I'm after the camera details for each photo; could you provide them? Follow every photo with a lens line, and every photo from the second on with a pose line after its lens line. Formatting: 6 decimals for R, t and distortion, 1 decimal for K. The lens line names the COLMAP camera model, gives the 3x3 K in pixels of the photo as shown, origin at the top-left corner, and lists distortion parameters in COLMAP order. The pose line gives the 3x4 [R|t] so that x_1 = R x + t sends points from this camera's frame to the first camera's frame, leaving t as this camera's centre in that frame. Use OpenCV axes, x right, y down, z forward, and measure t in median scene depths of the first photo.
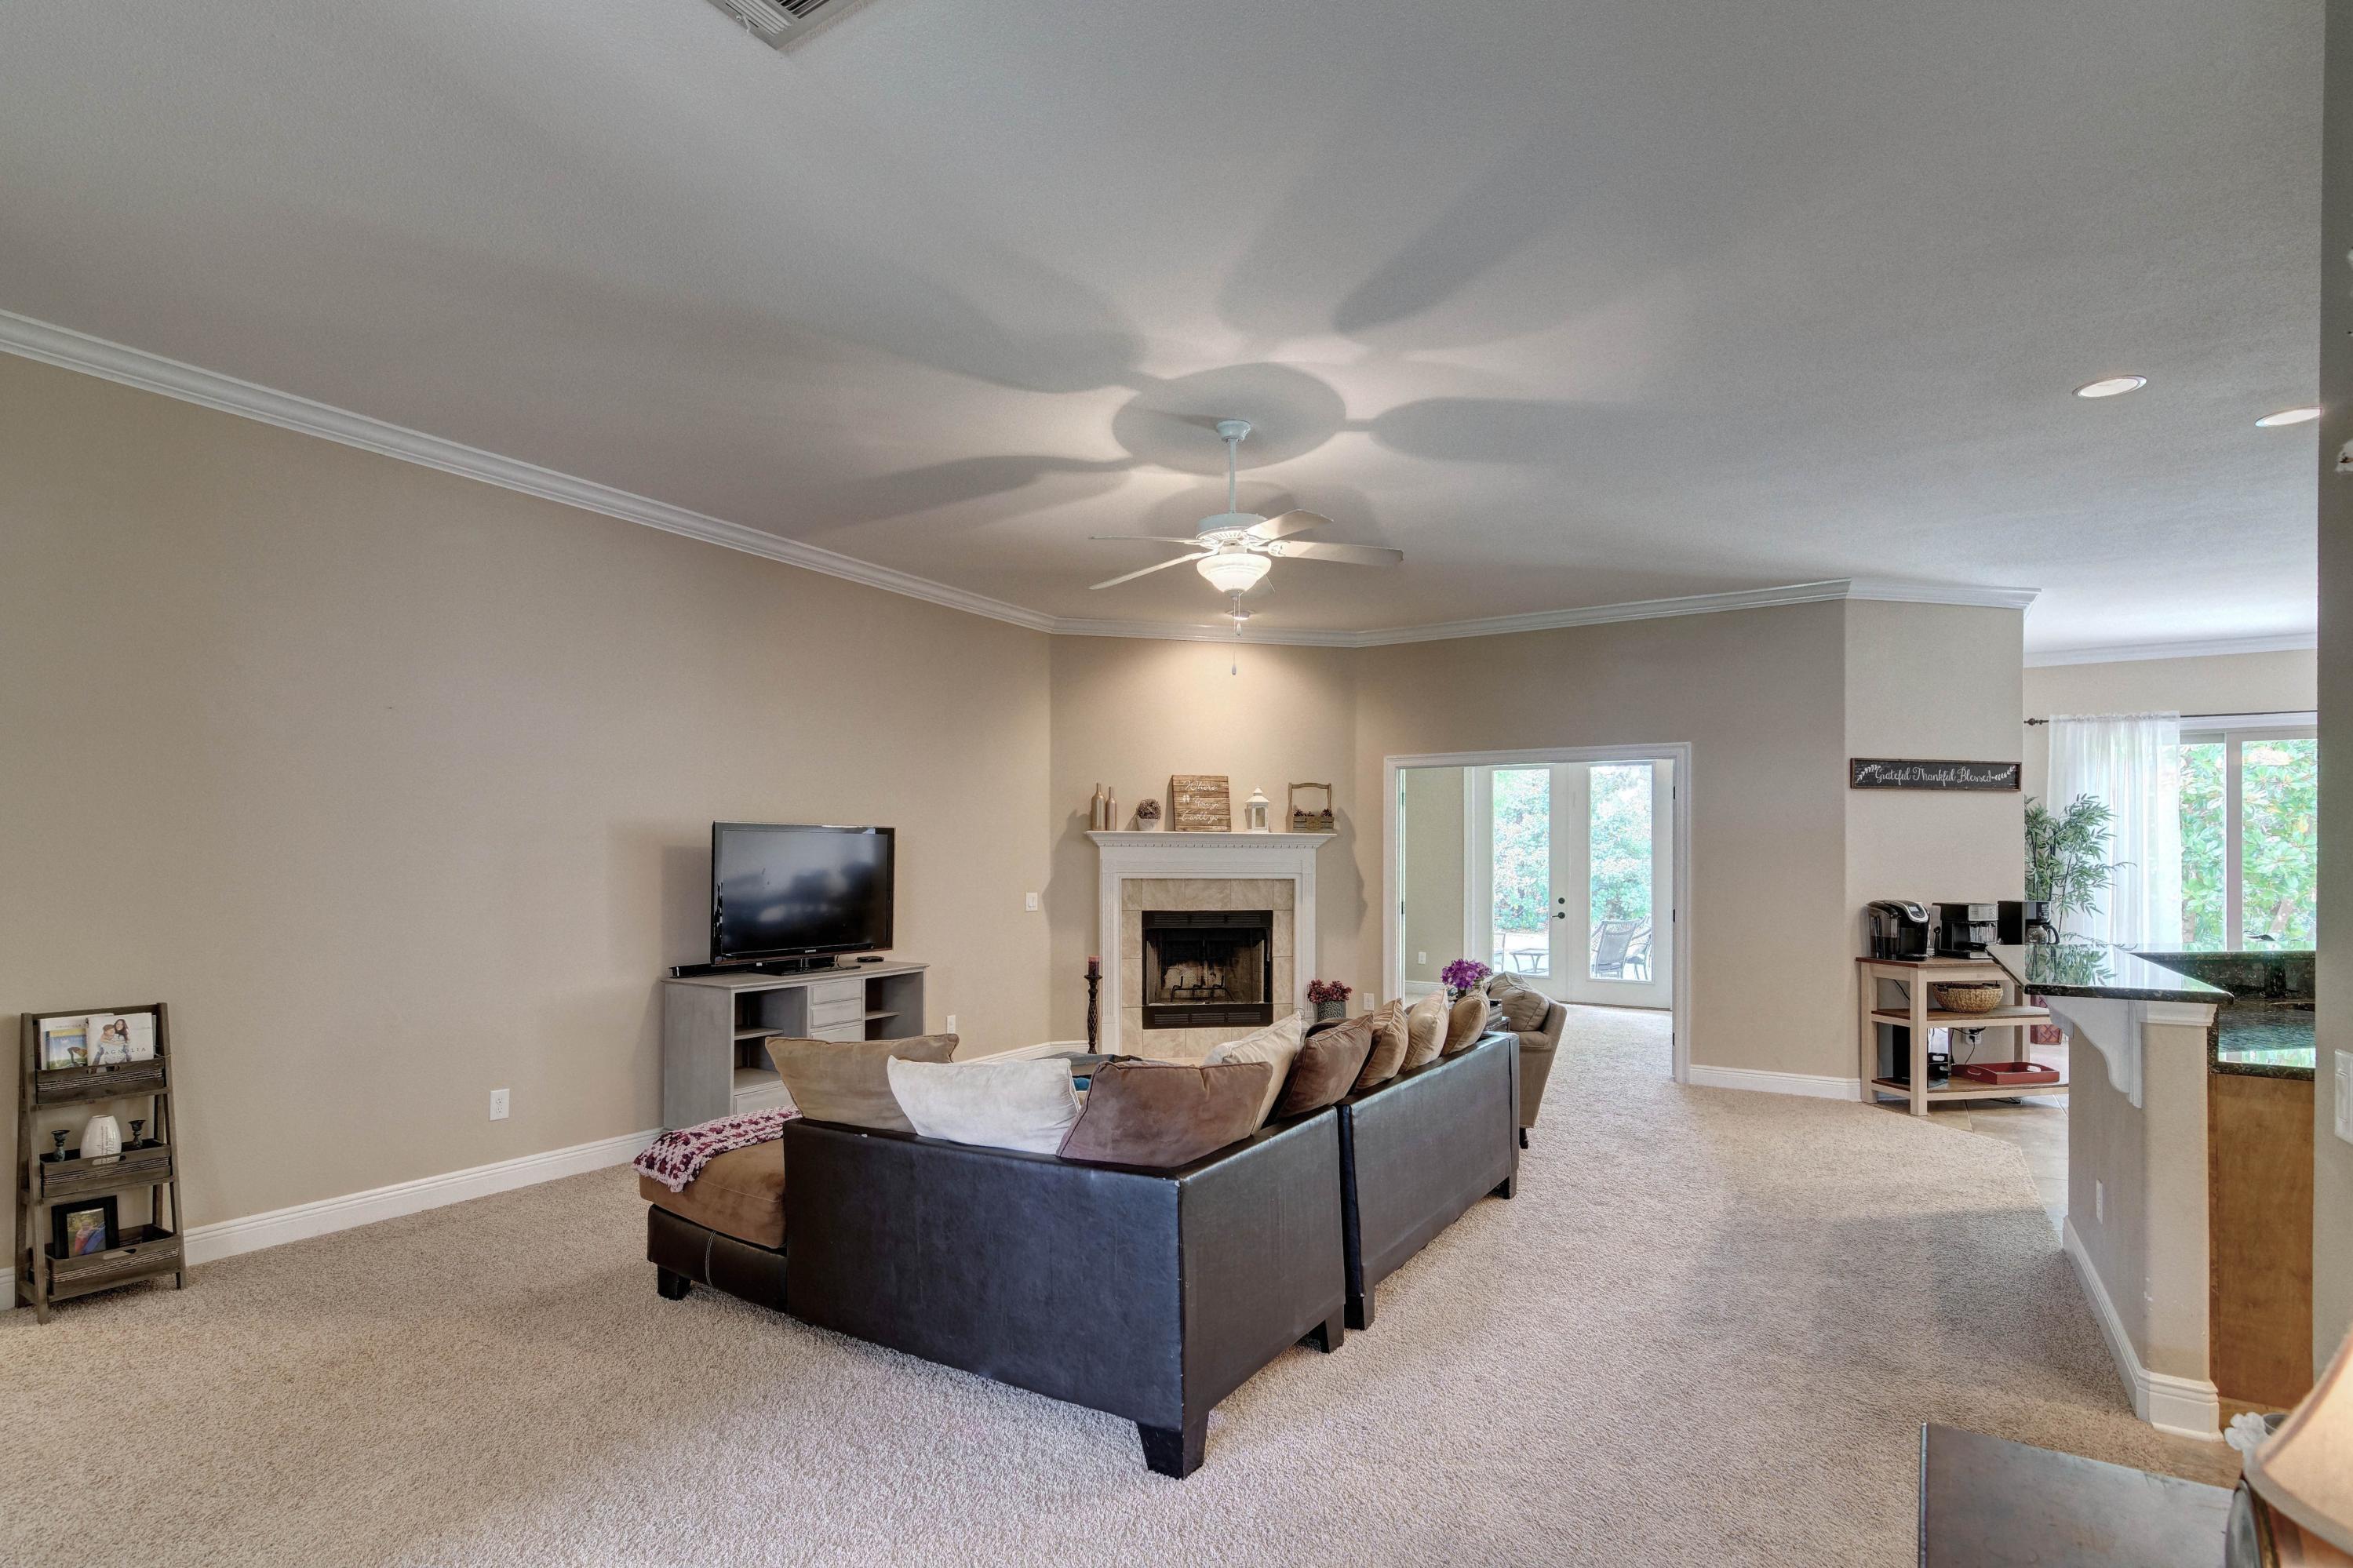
lens RADIAL K [[1154.6, 0, 1167.7], [0, 1154.6, 855.7], [0, 0, 1]] dist [0.011711, -0.000008]
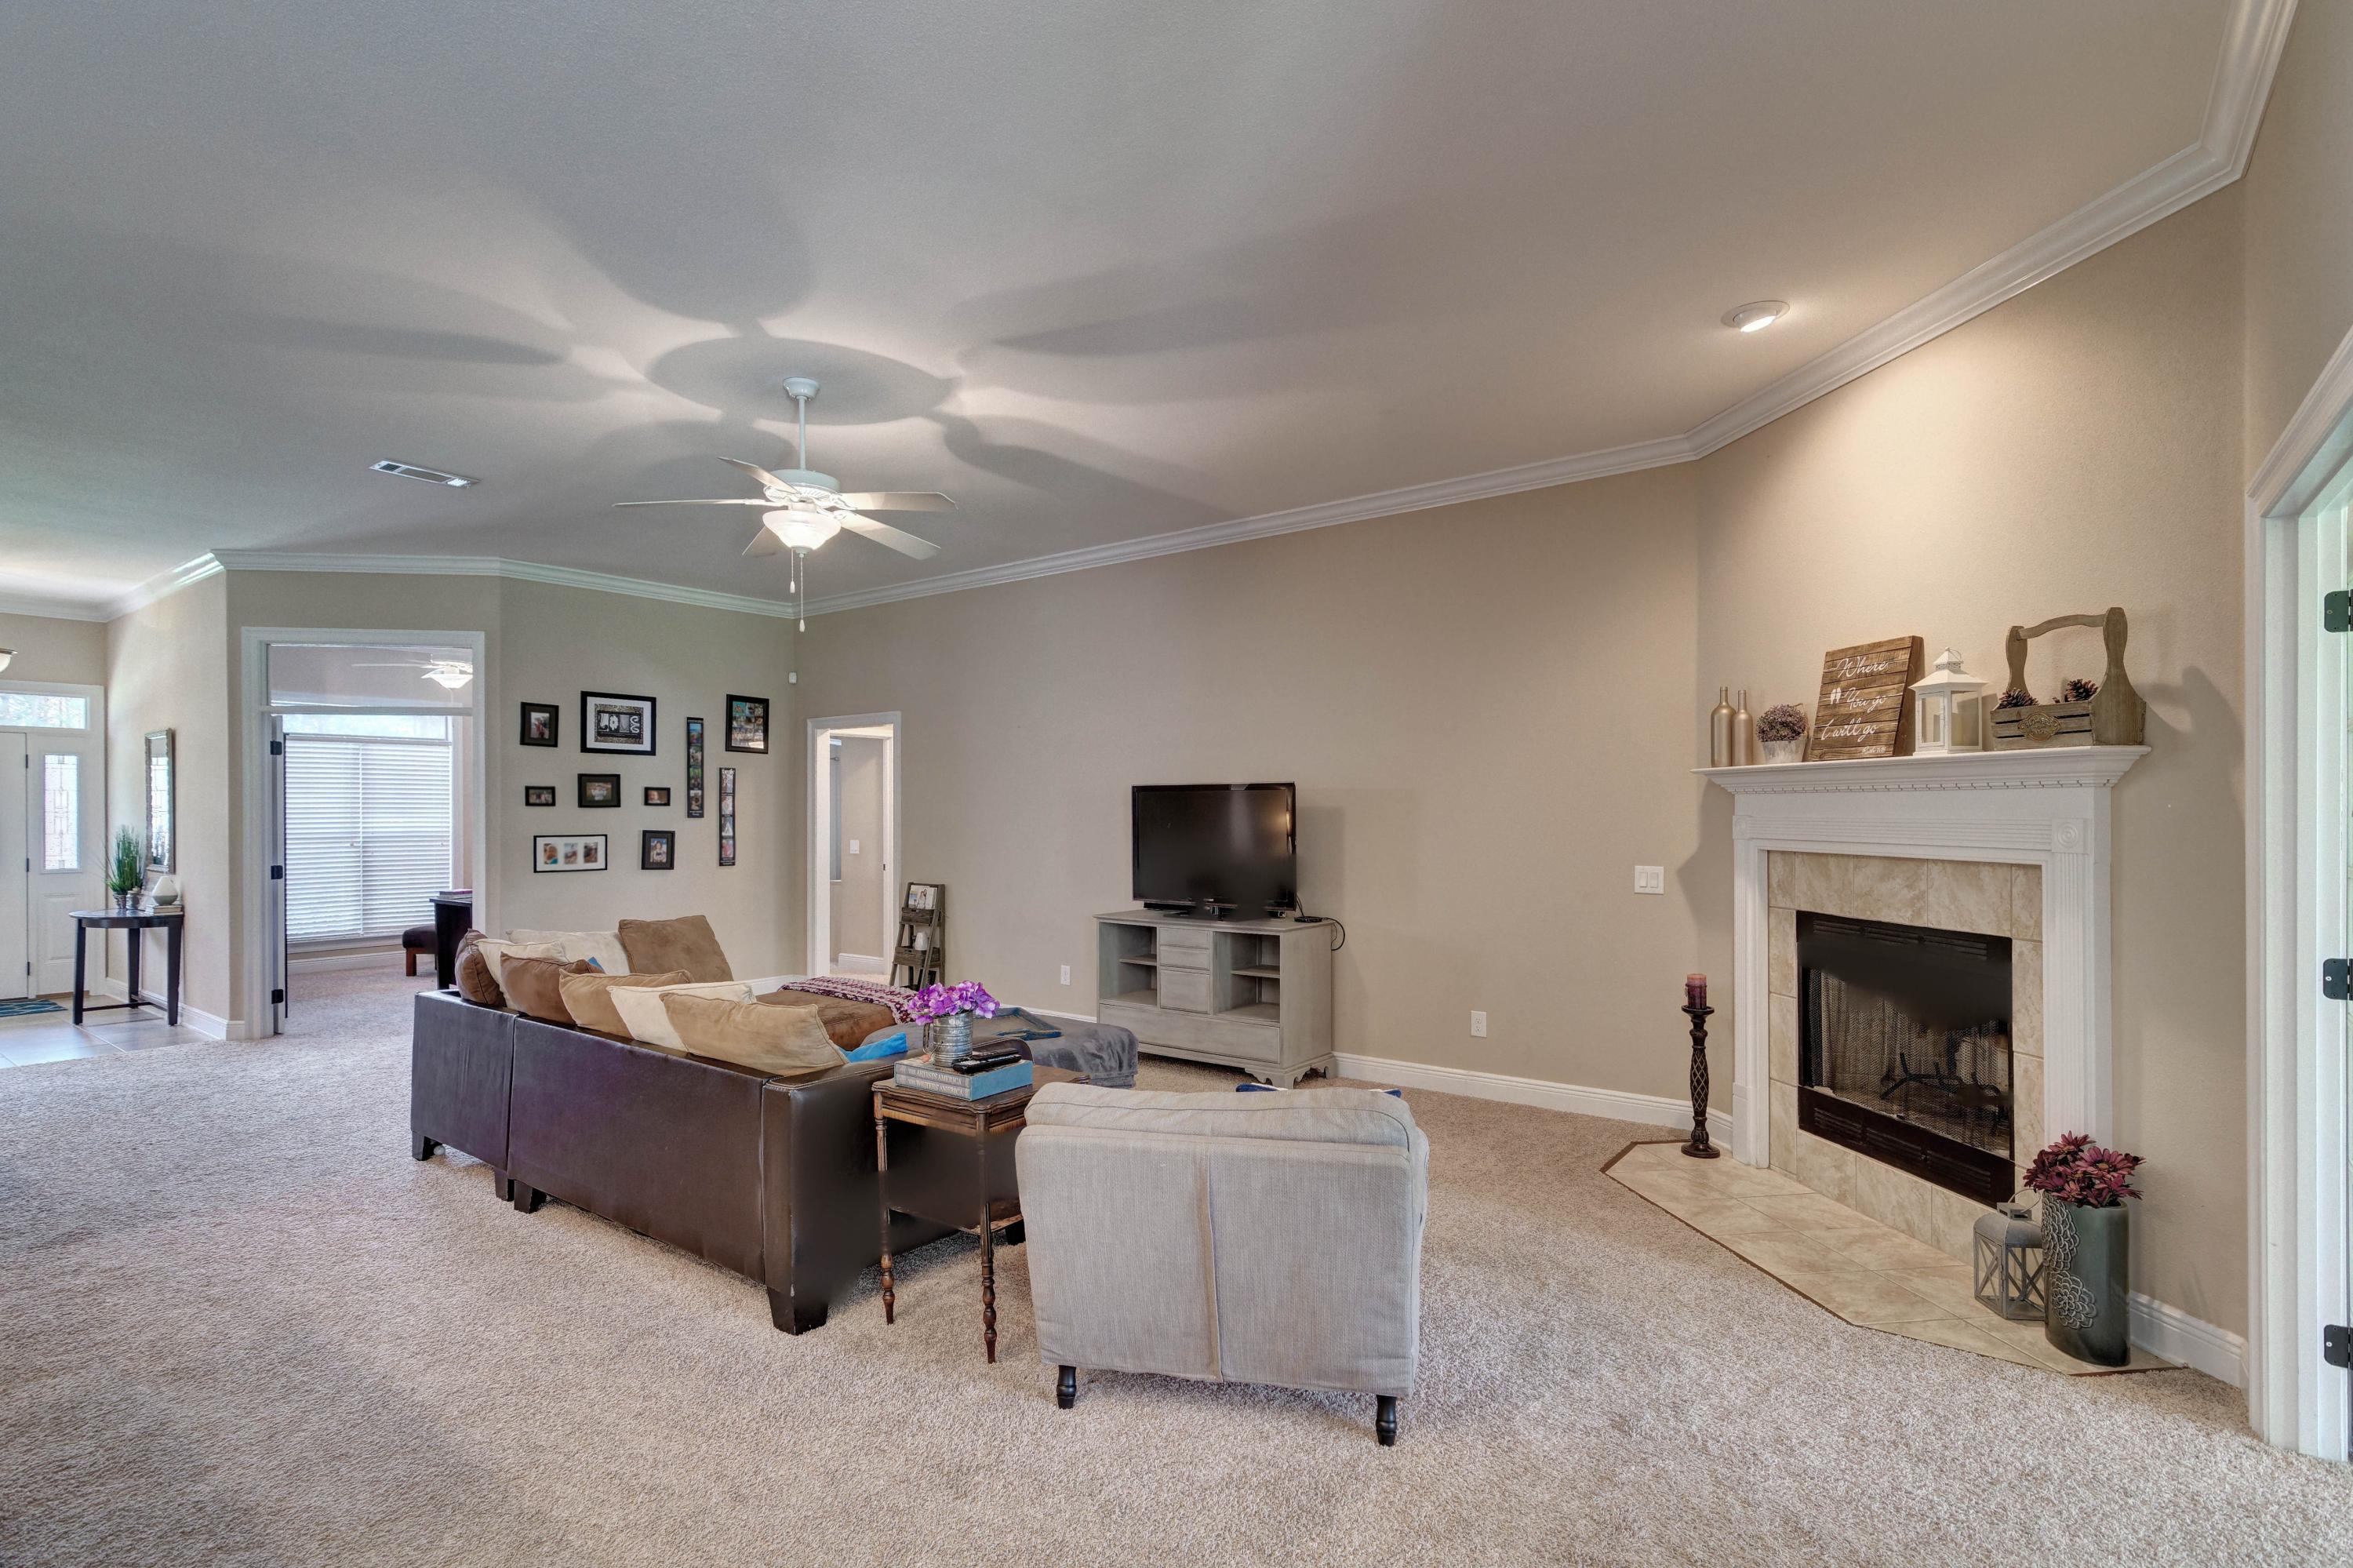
lens RADIAL K [[1158.2, 0, 1169.9], [0, 1158.2, 812.7], [0, 0, 1]] dist [0.001956, -0.000035]
pose [[-0.097404, -0.002817, -0.995241, 0.569443], [0.002542, 0.999992, -0.003079, 0.002734], [0.995242, -0.002829, -0.097396, 0.785710]]
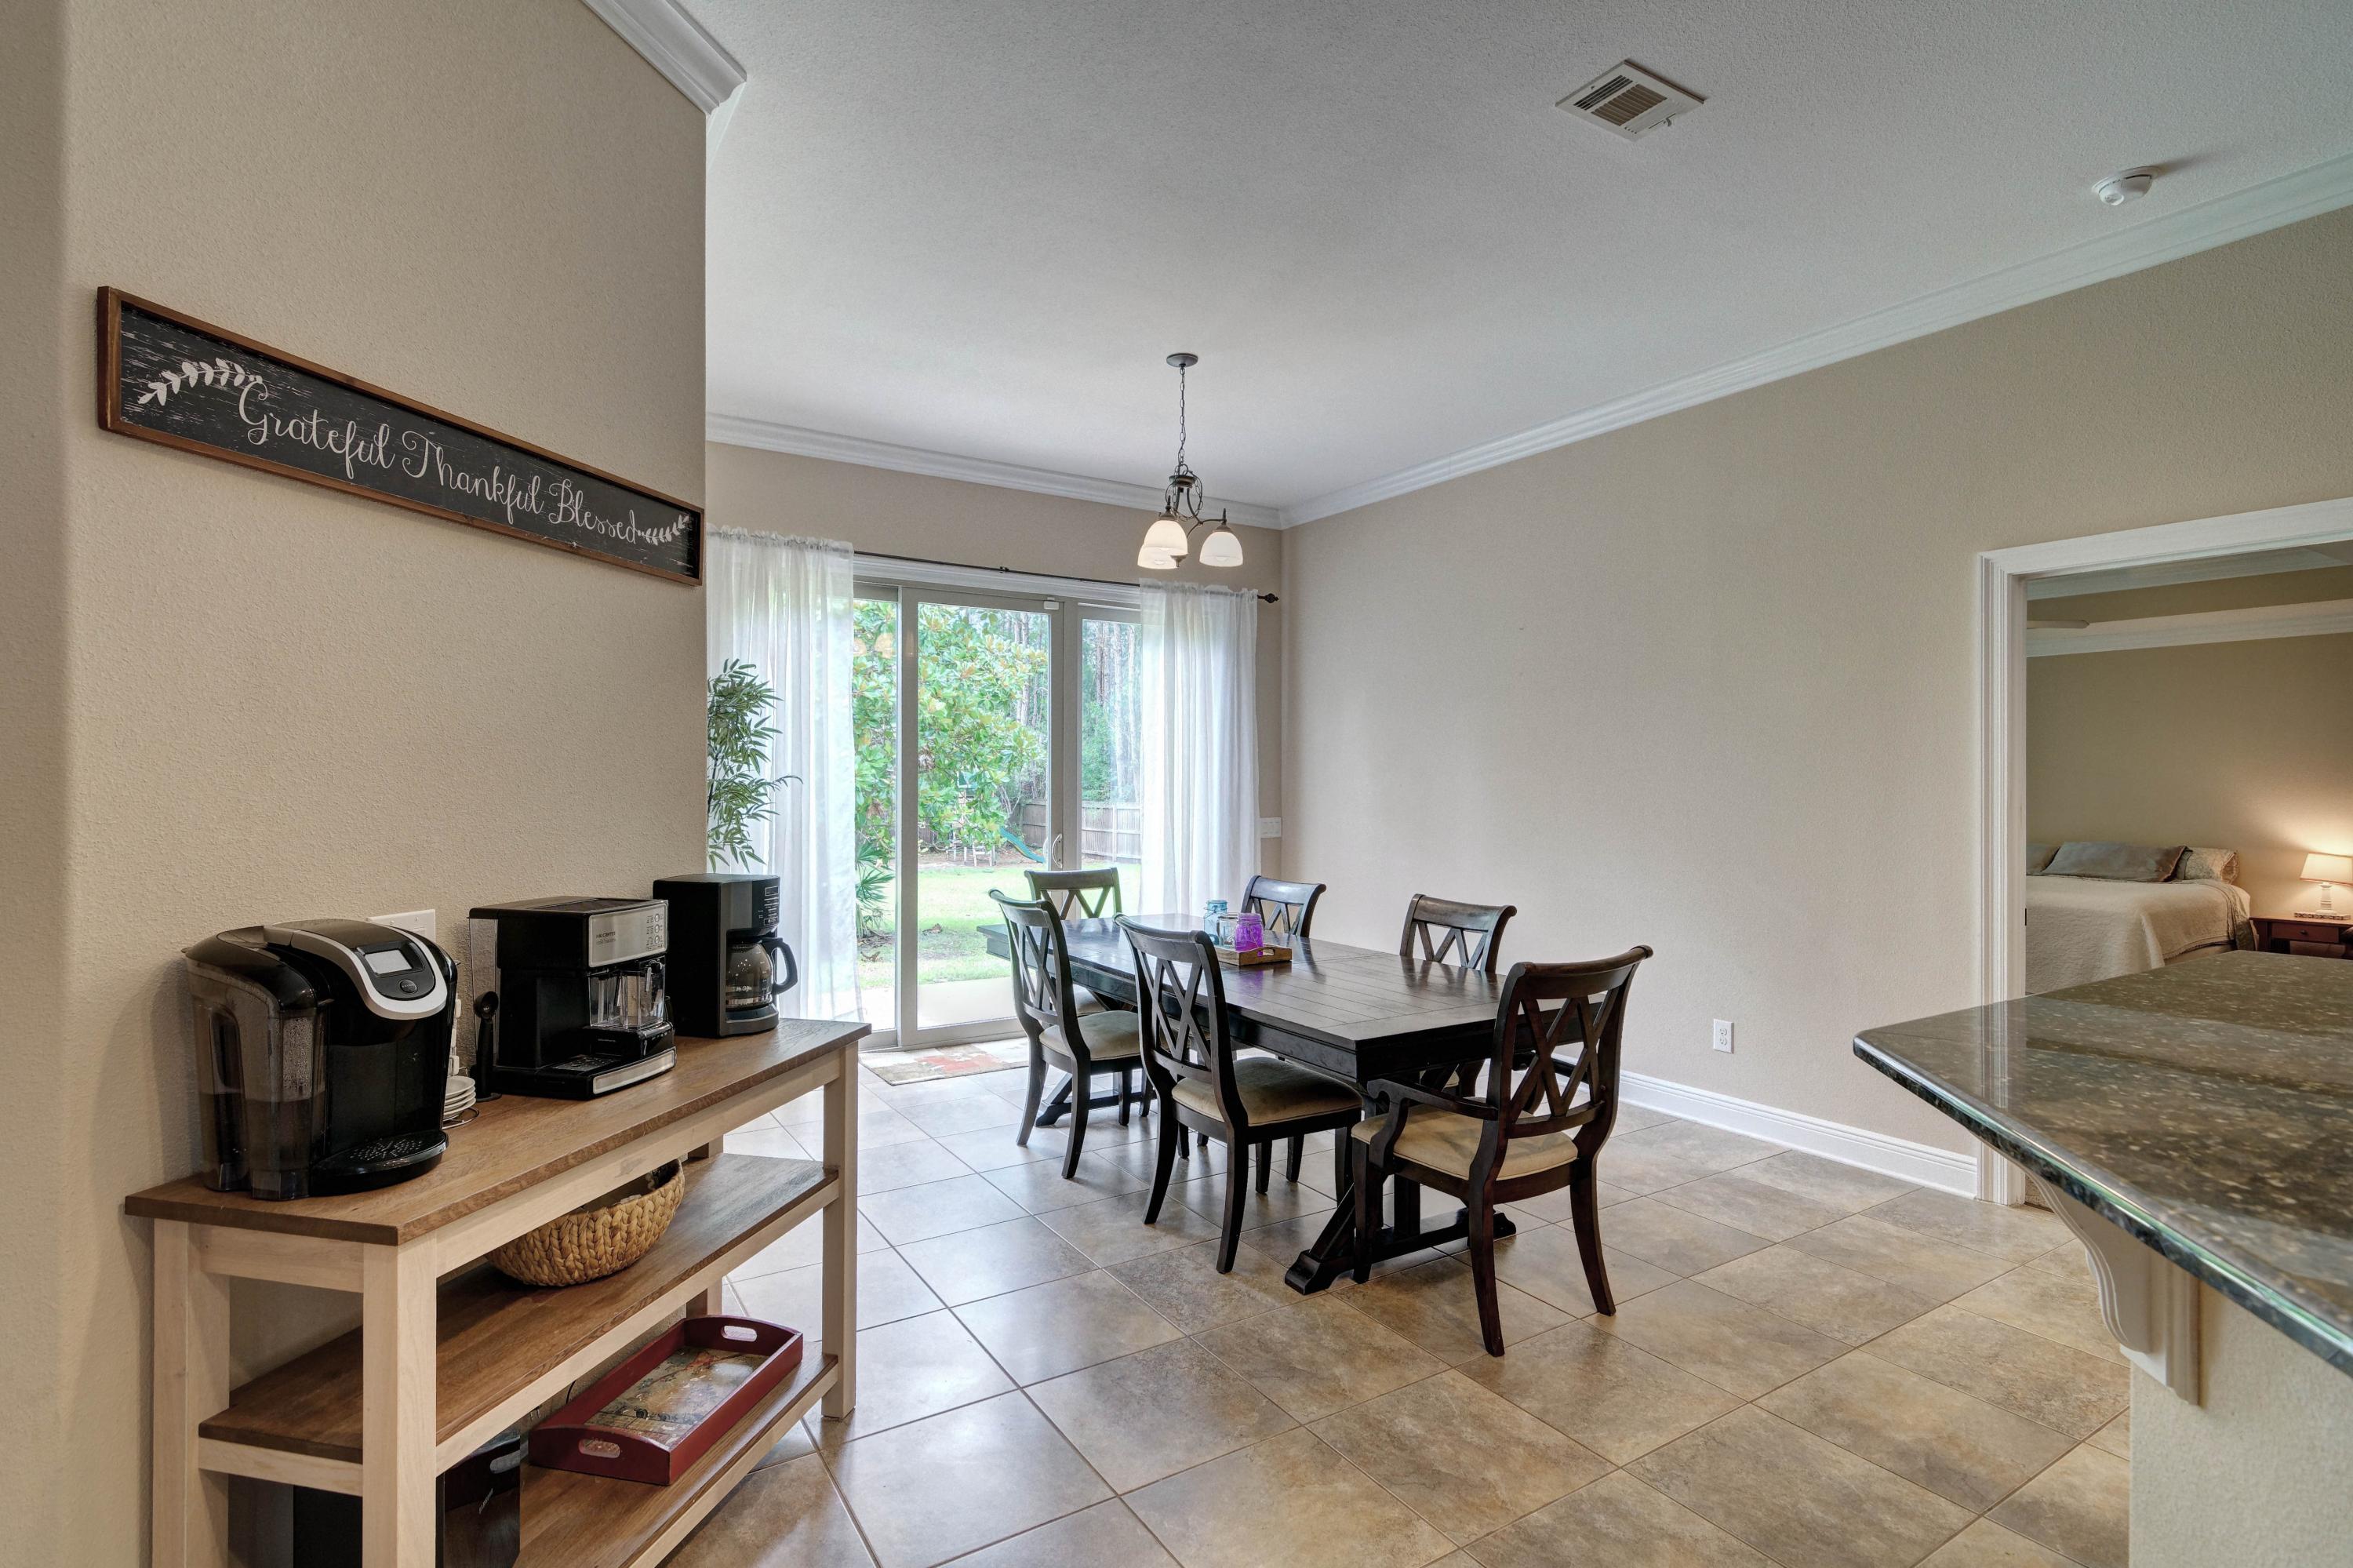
lens RADIAL K [[1130.7, 0, 1178.5], [0, 1130.7, 778.0], [0, 0, 1]] dist [0.003023, -0.000205]
pose [[0.429496, 0.000420, 0.903069, 0.423076], [-0.003128, 0.999995, 0.001022, 0.006051], [-0.903064, -0.003264, 0.429495, 0.634166]]
